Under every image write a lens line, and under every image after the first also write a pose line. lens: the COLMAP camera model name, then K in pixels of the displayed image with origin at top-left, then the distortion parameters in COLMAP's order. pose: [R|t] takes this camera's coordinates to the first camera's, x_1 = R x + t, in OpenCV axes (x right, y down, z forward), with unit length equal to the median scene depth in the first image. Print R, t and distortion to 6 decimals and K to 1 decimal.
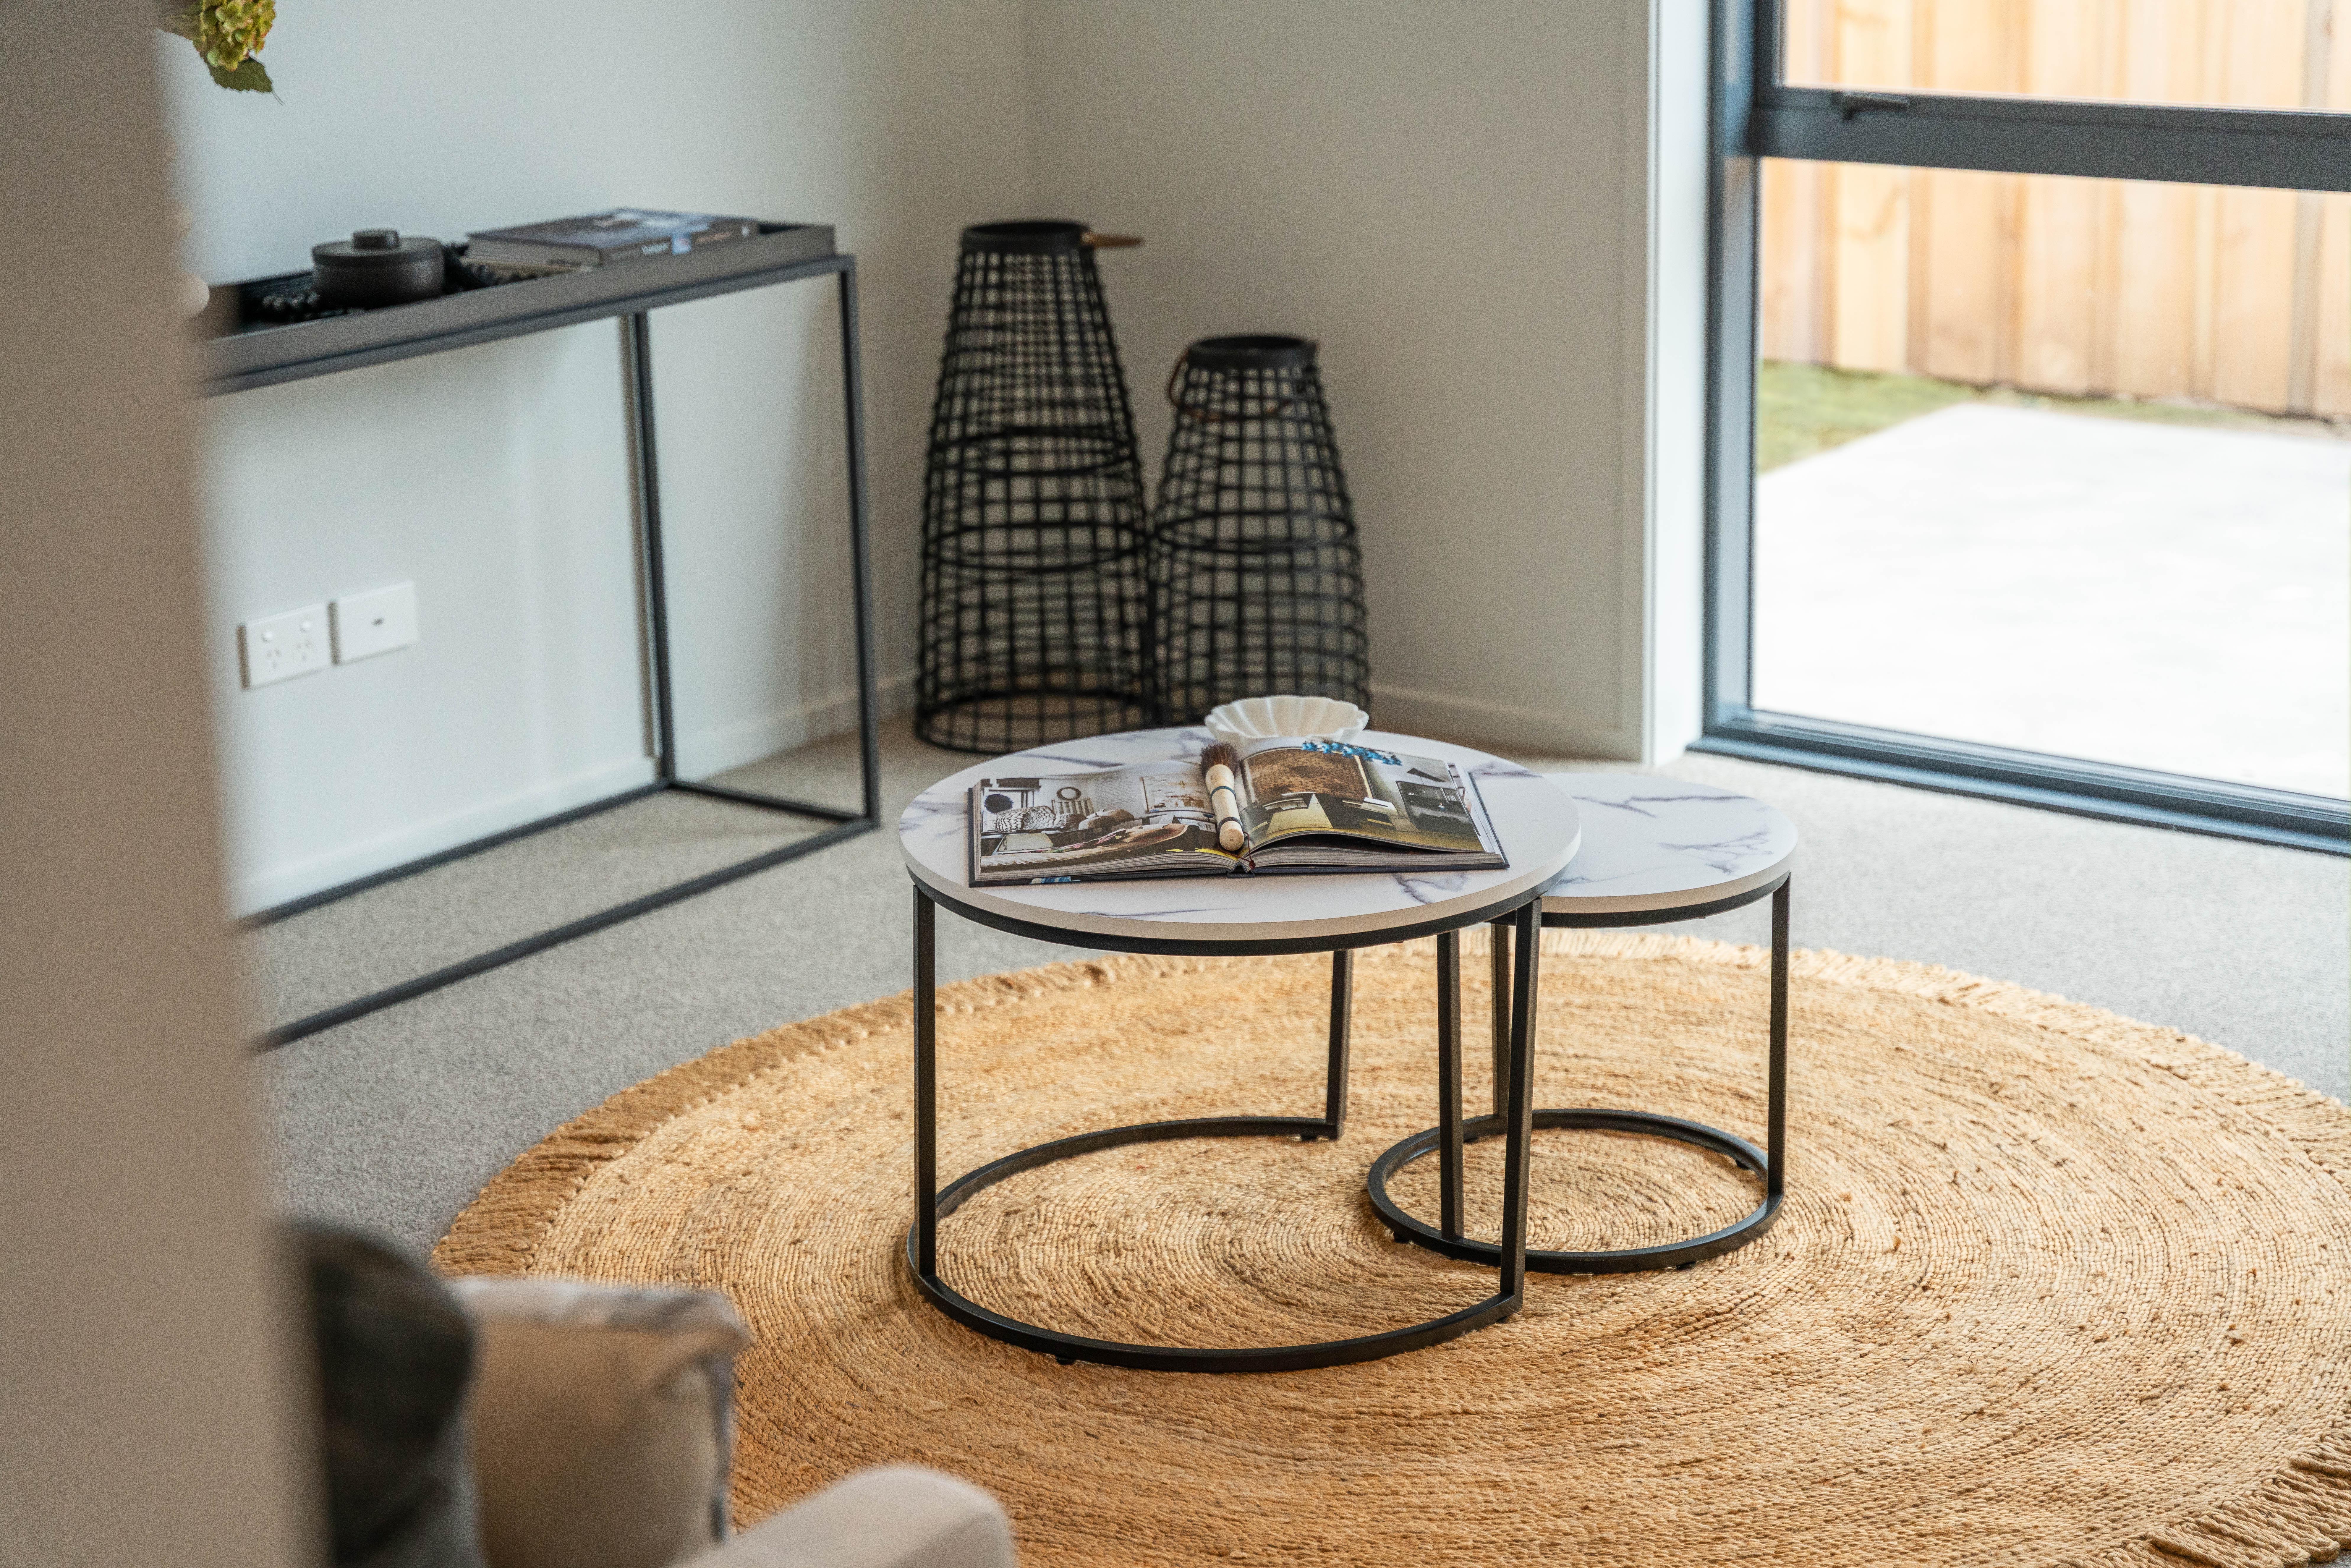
lens RADIAL K [[4181.6, 0, 1175.5], [0, 4181.6, 784.0], [0, 0, 1]] dist [0.034033, 0.058571]
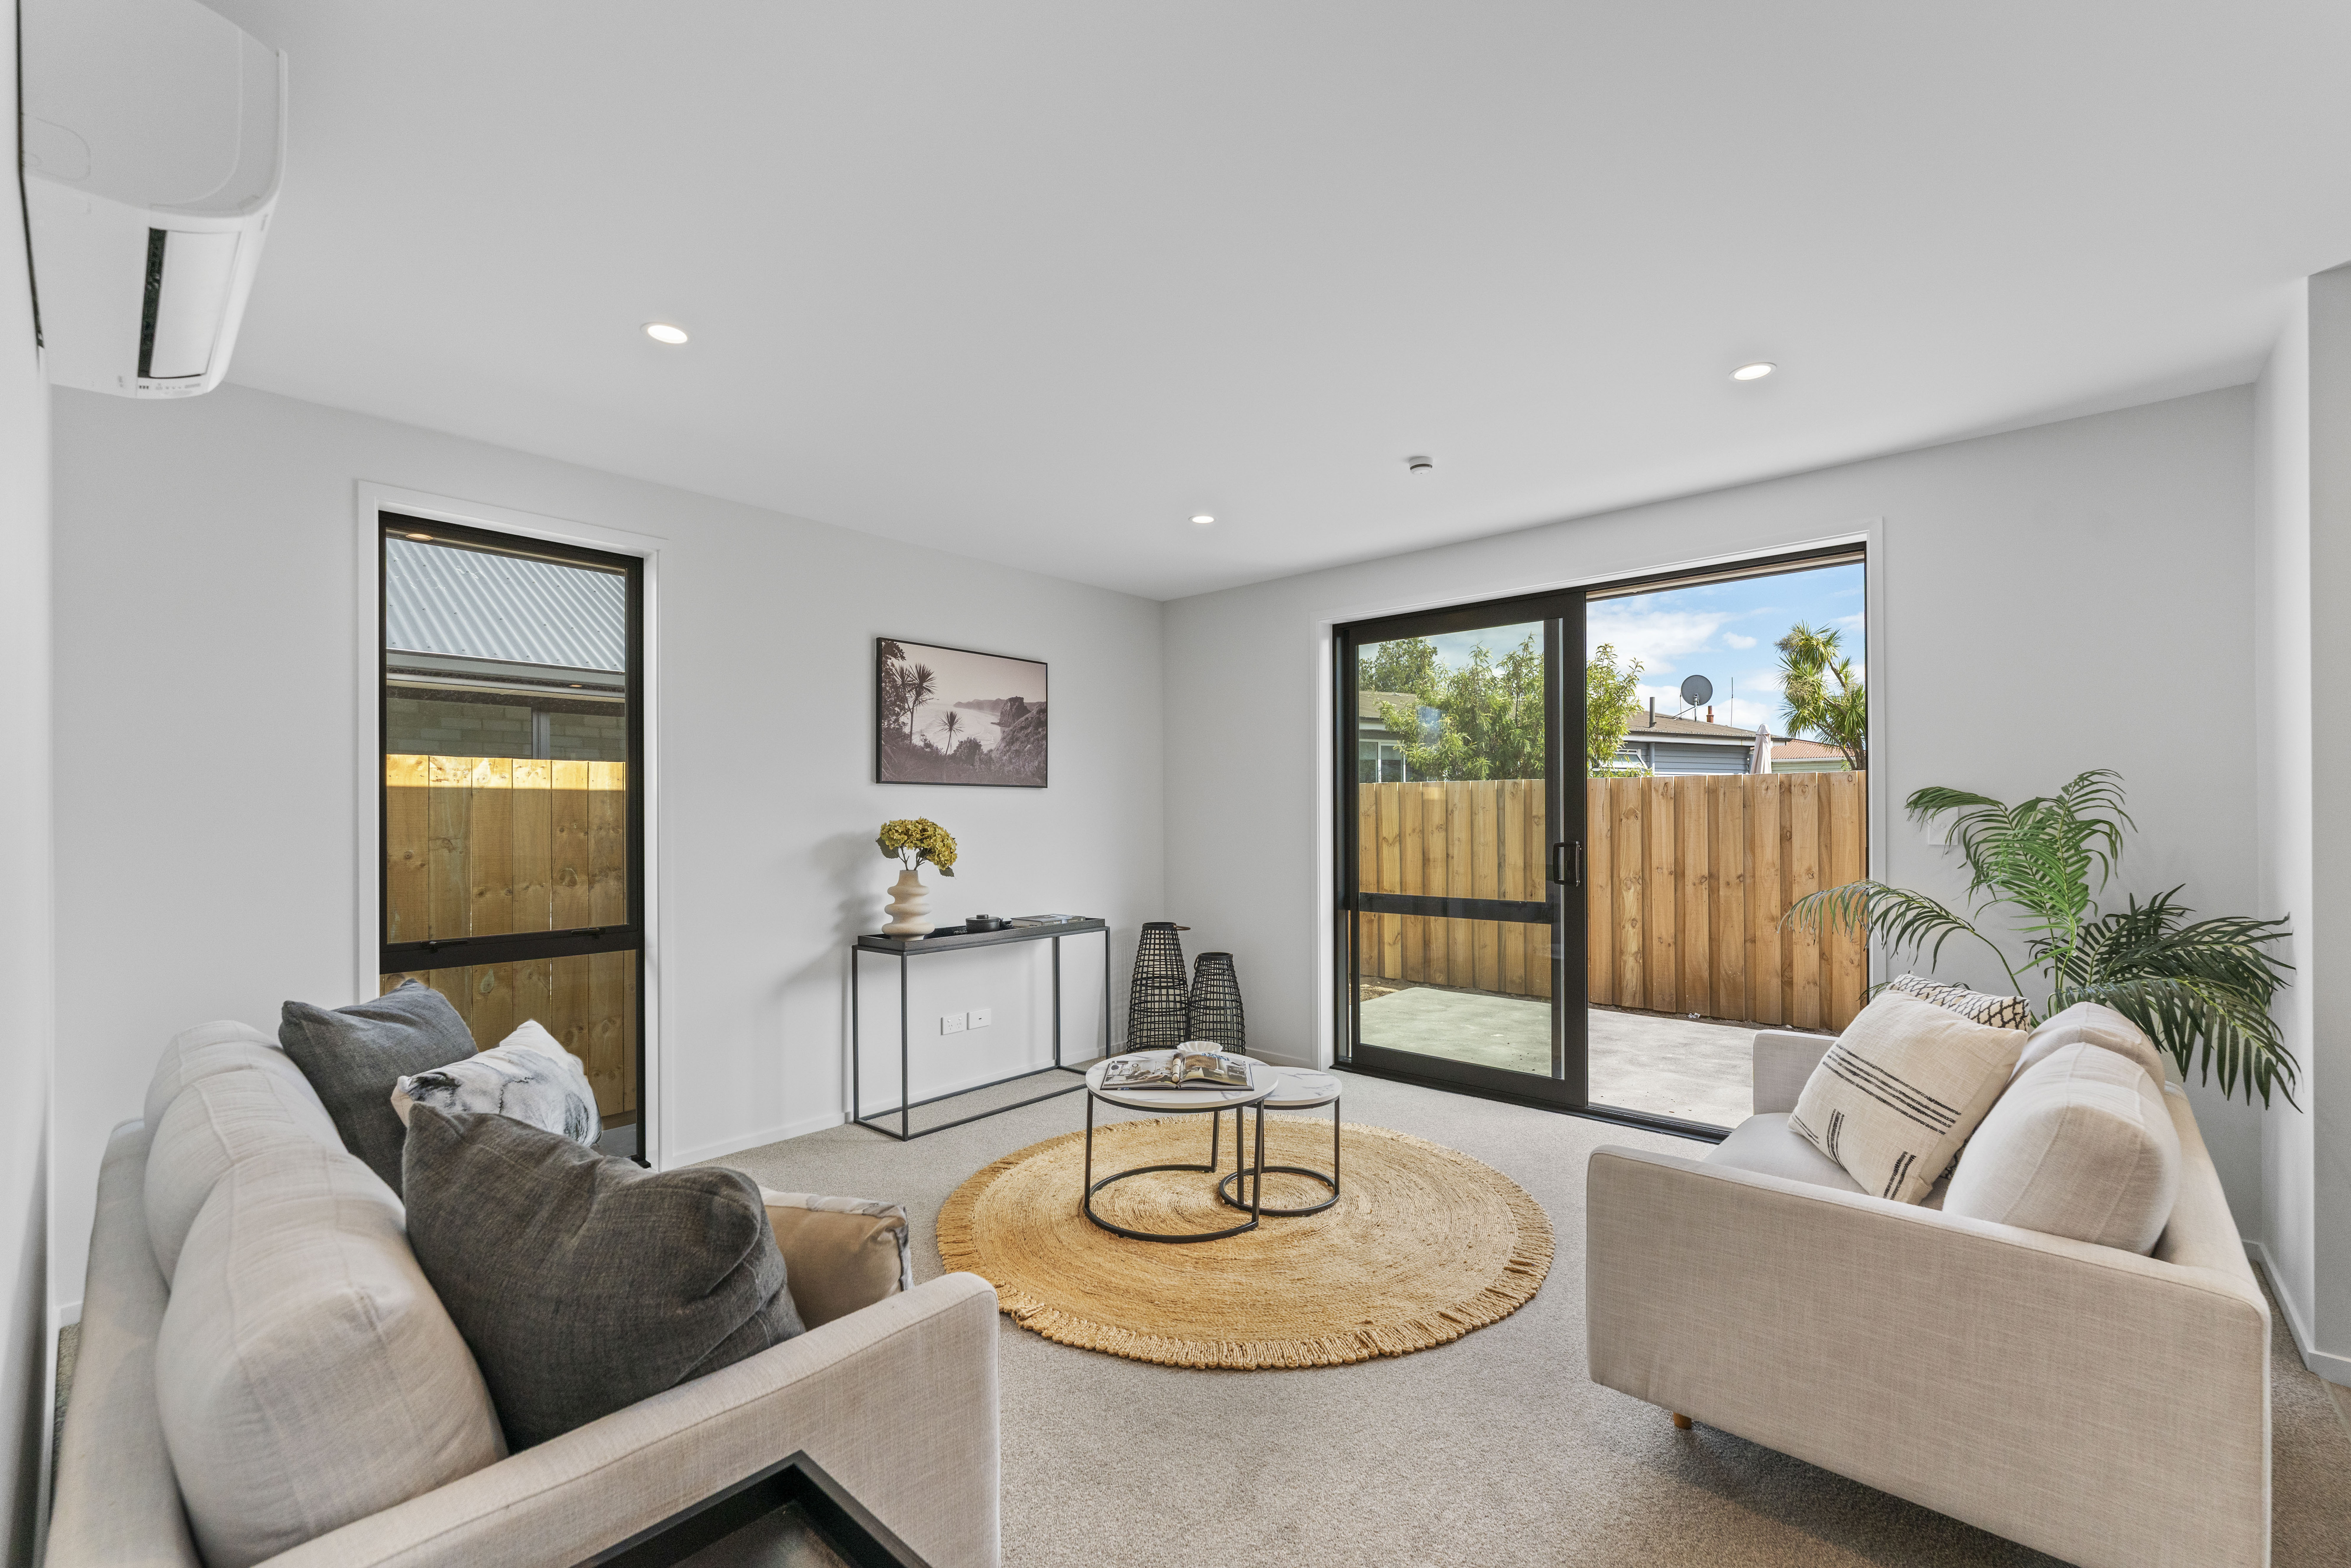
lens RADIAL K [[975.8, 0, 1179.8], [0, 975.8, 812.3], [0, 0, 1]] dist [0.000679, -0.000268]
pose [[0.997281, 0.018170, -0.071411, 0.068372], [-0.036803, 0.962412, -0.269090, 0.017058], [0.063838, 0.270986, 0.960464, 0.142568]]
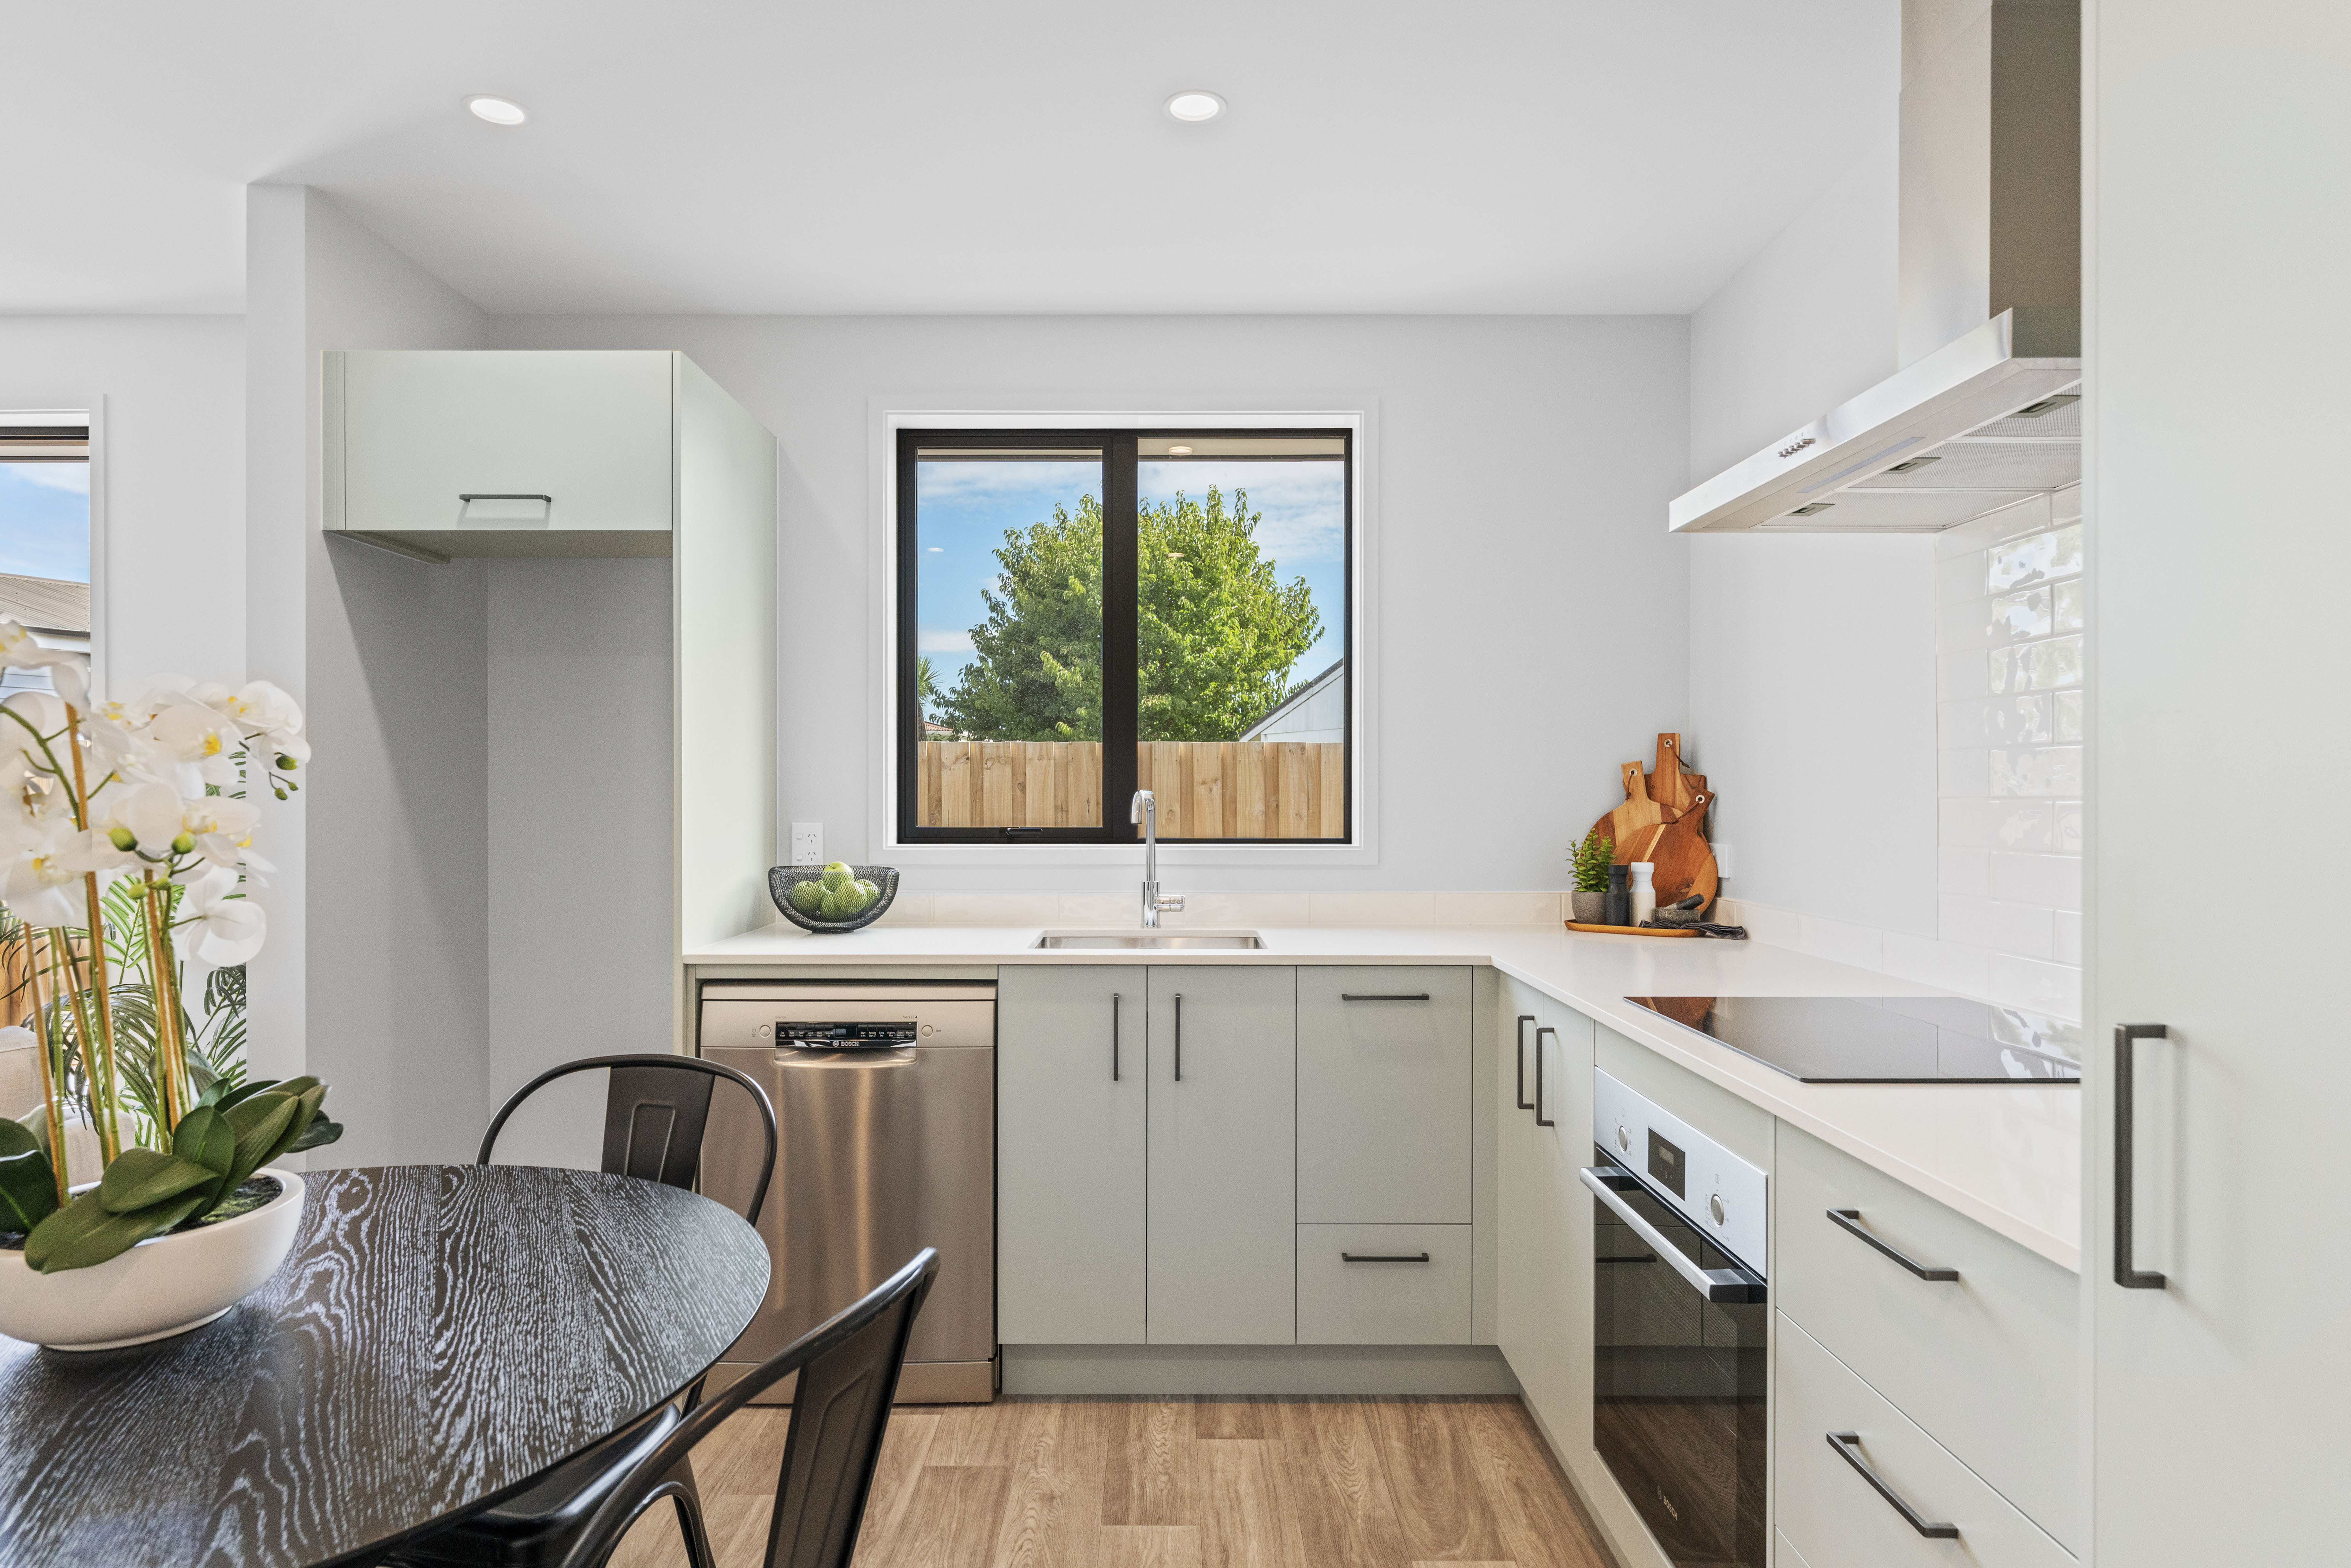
lens RADIAL K [[1333.1, 0, 1166.9], [0, 1333.1, 799.6], [0, 0, 1]] dist [-0.005173, 0.002065]
pose [[0.793764, 0.022282, 0.607818, 0.650449], [0.144518, 0.963800, -0.224062, 0.069272], [-0.590807, 0.265693, 0.761810, -0.079866]]
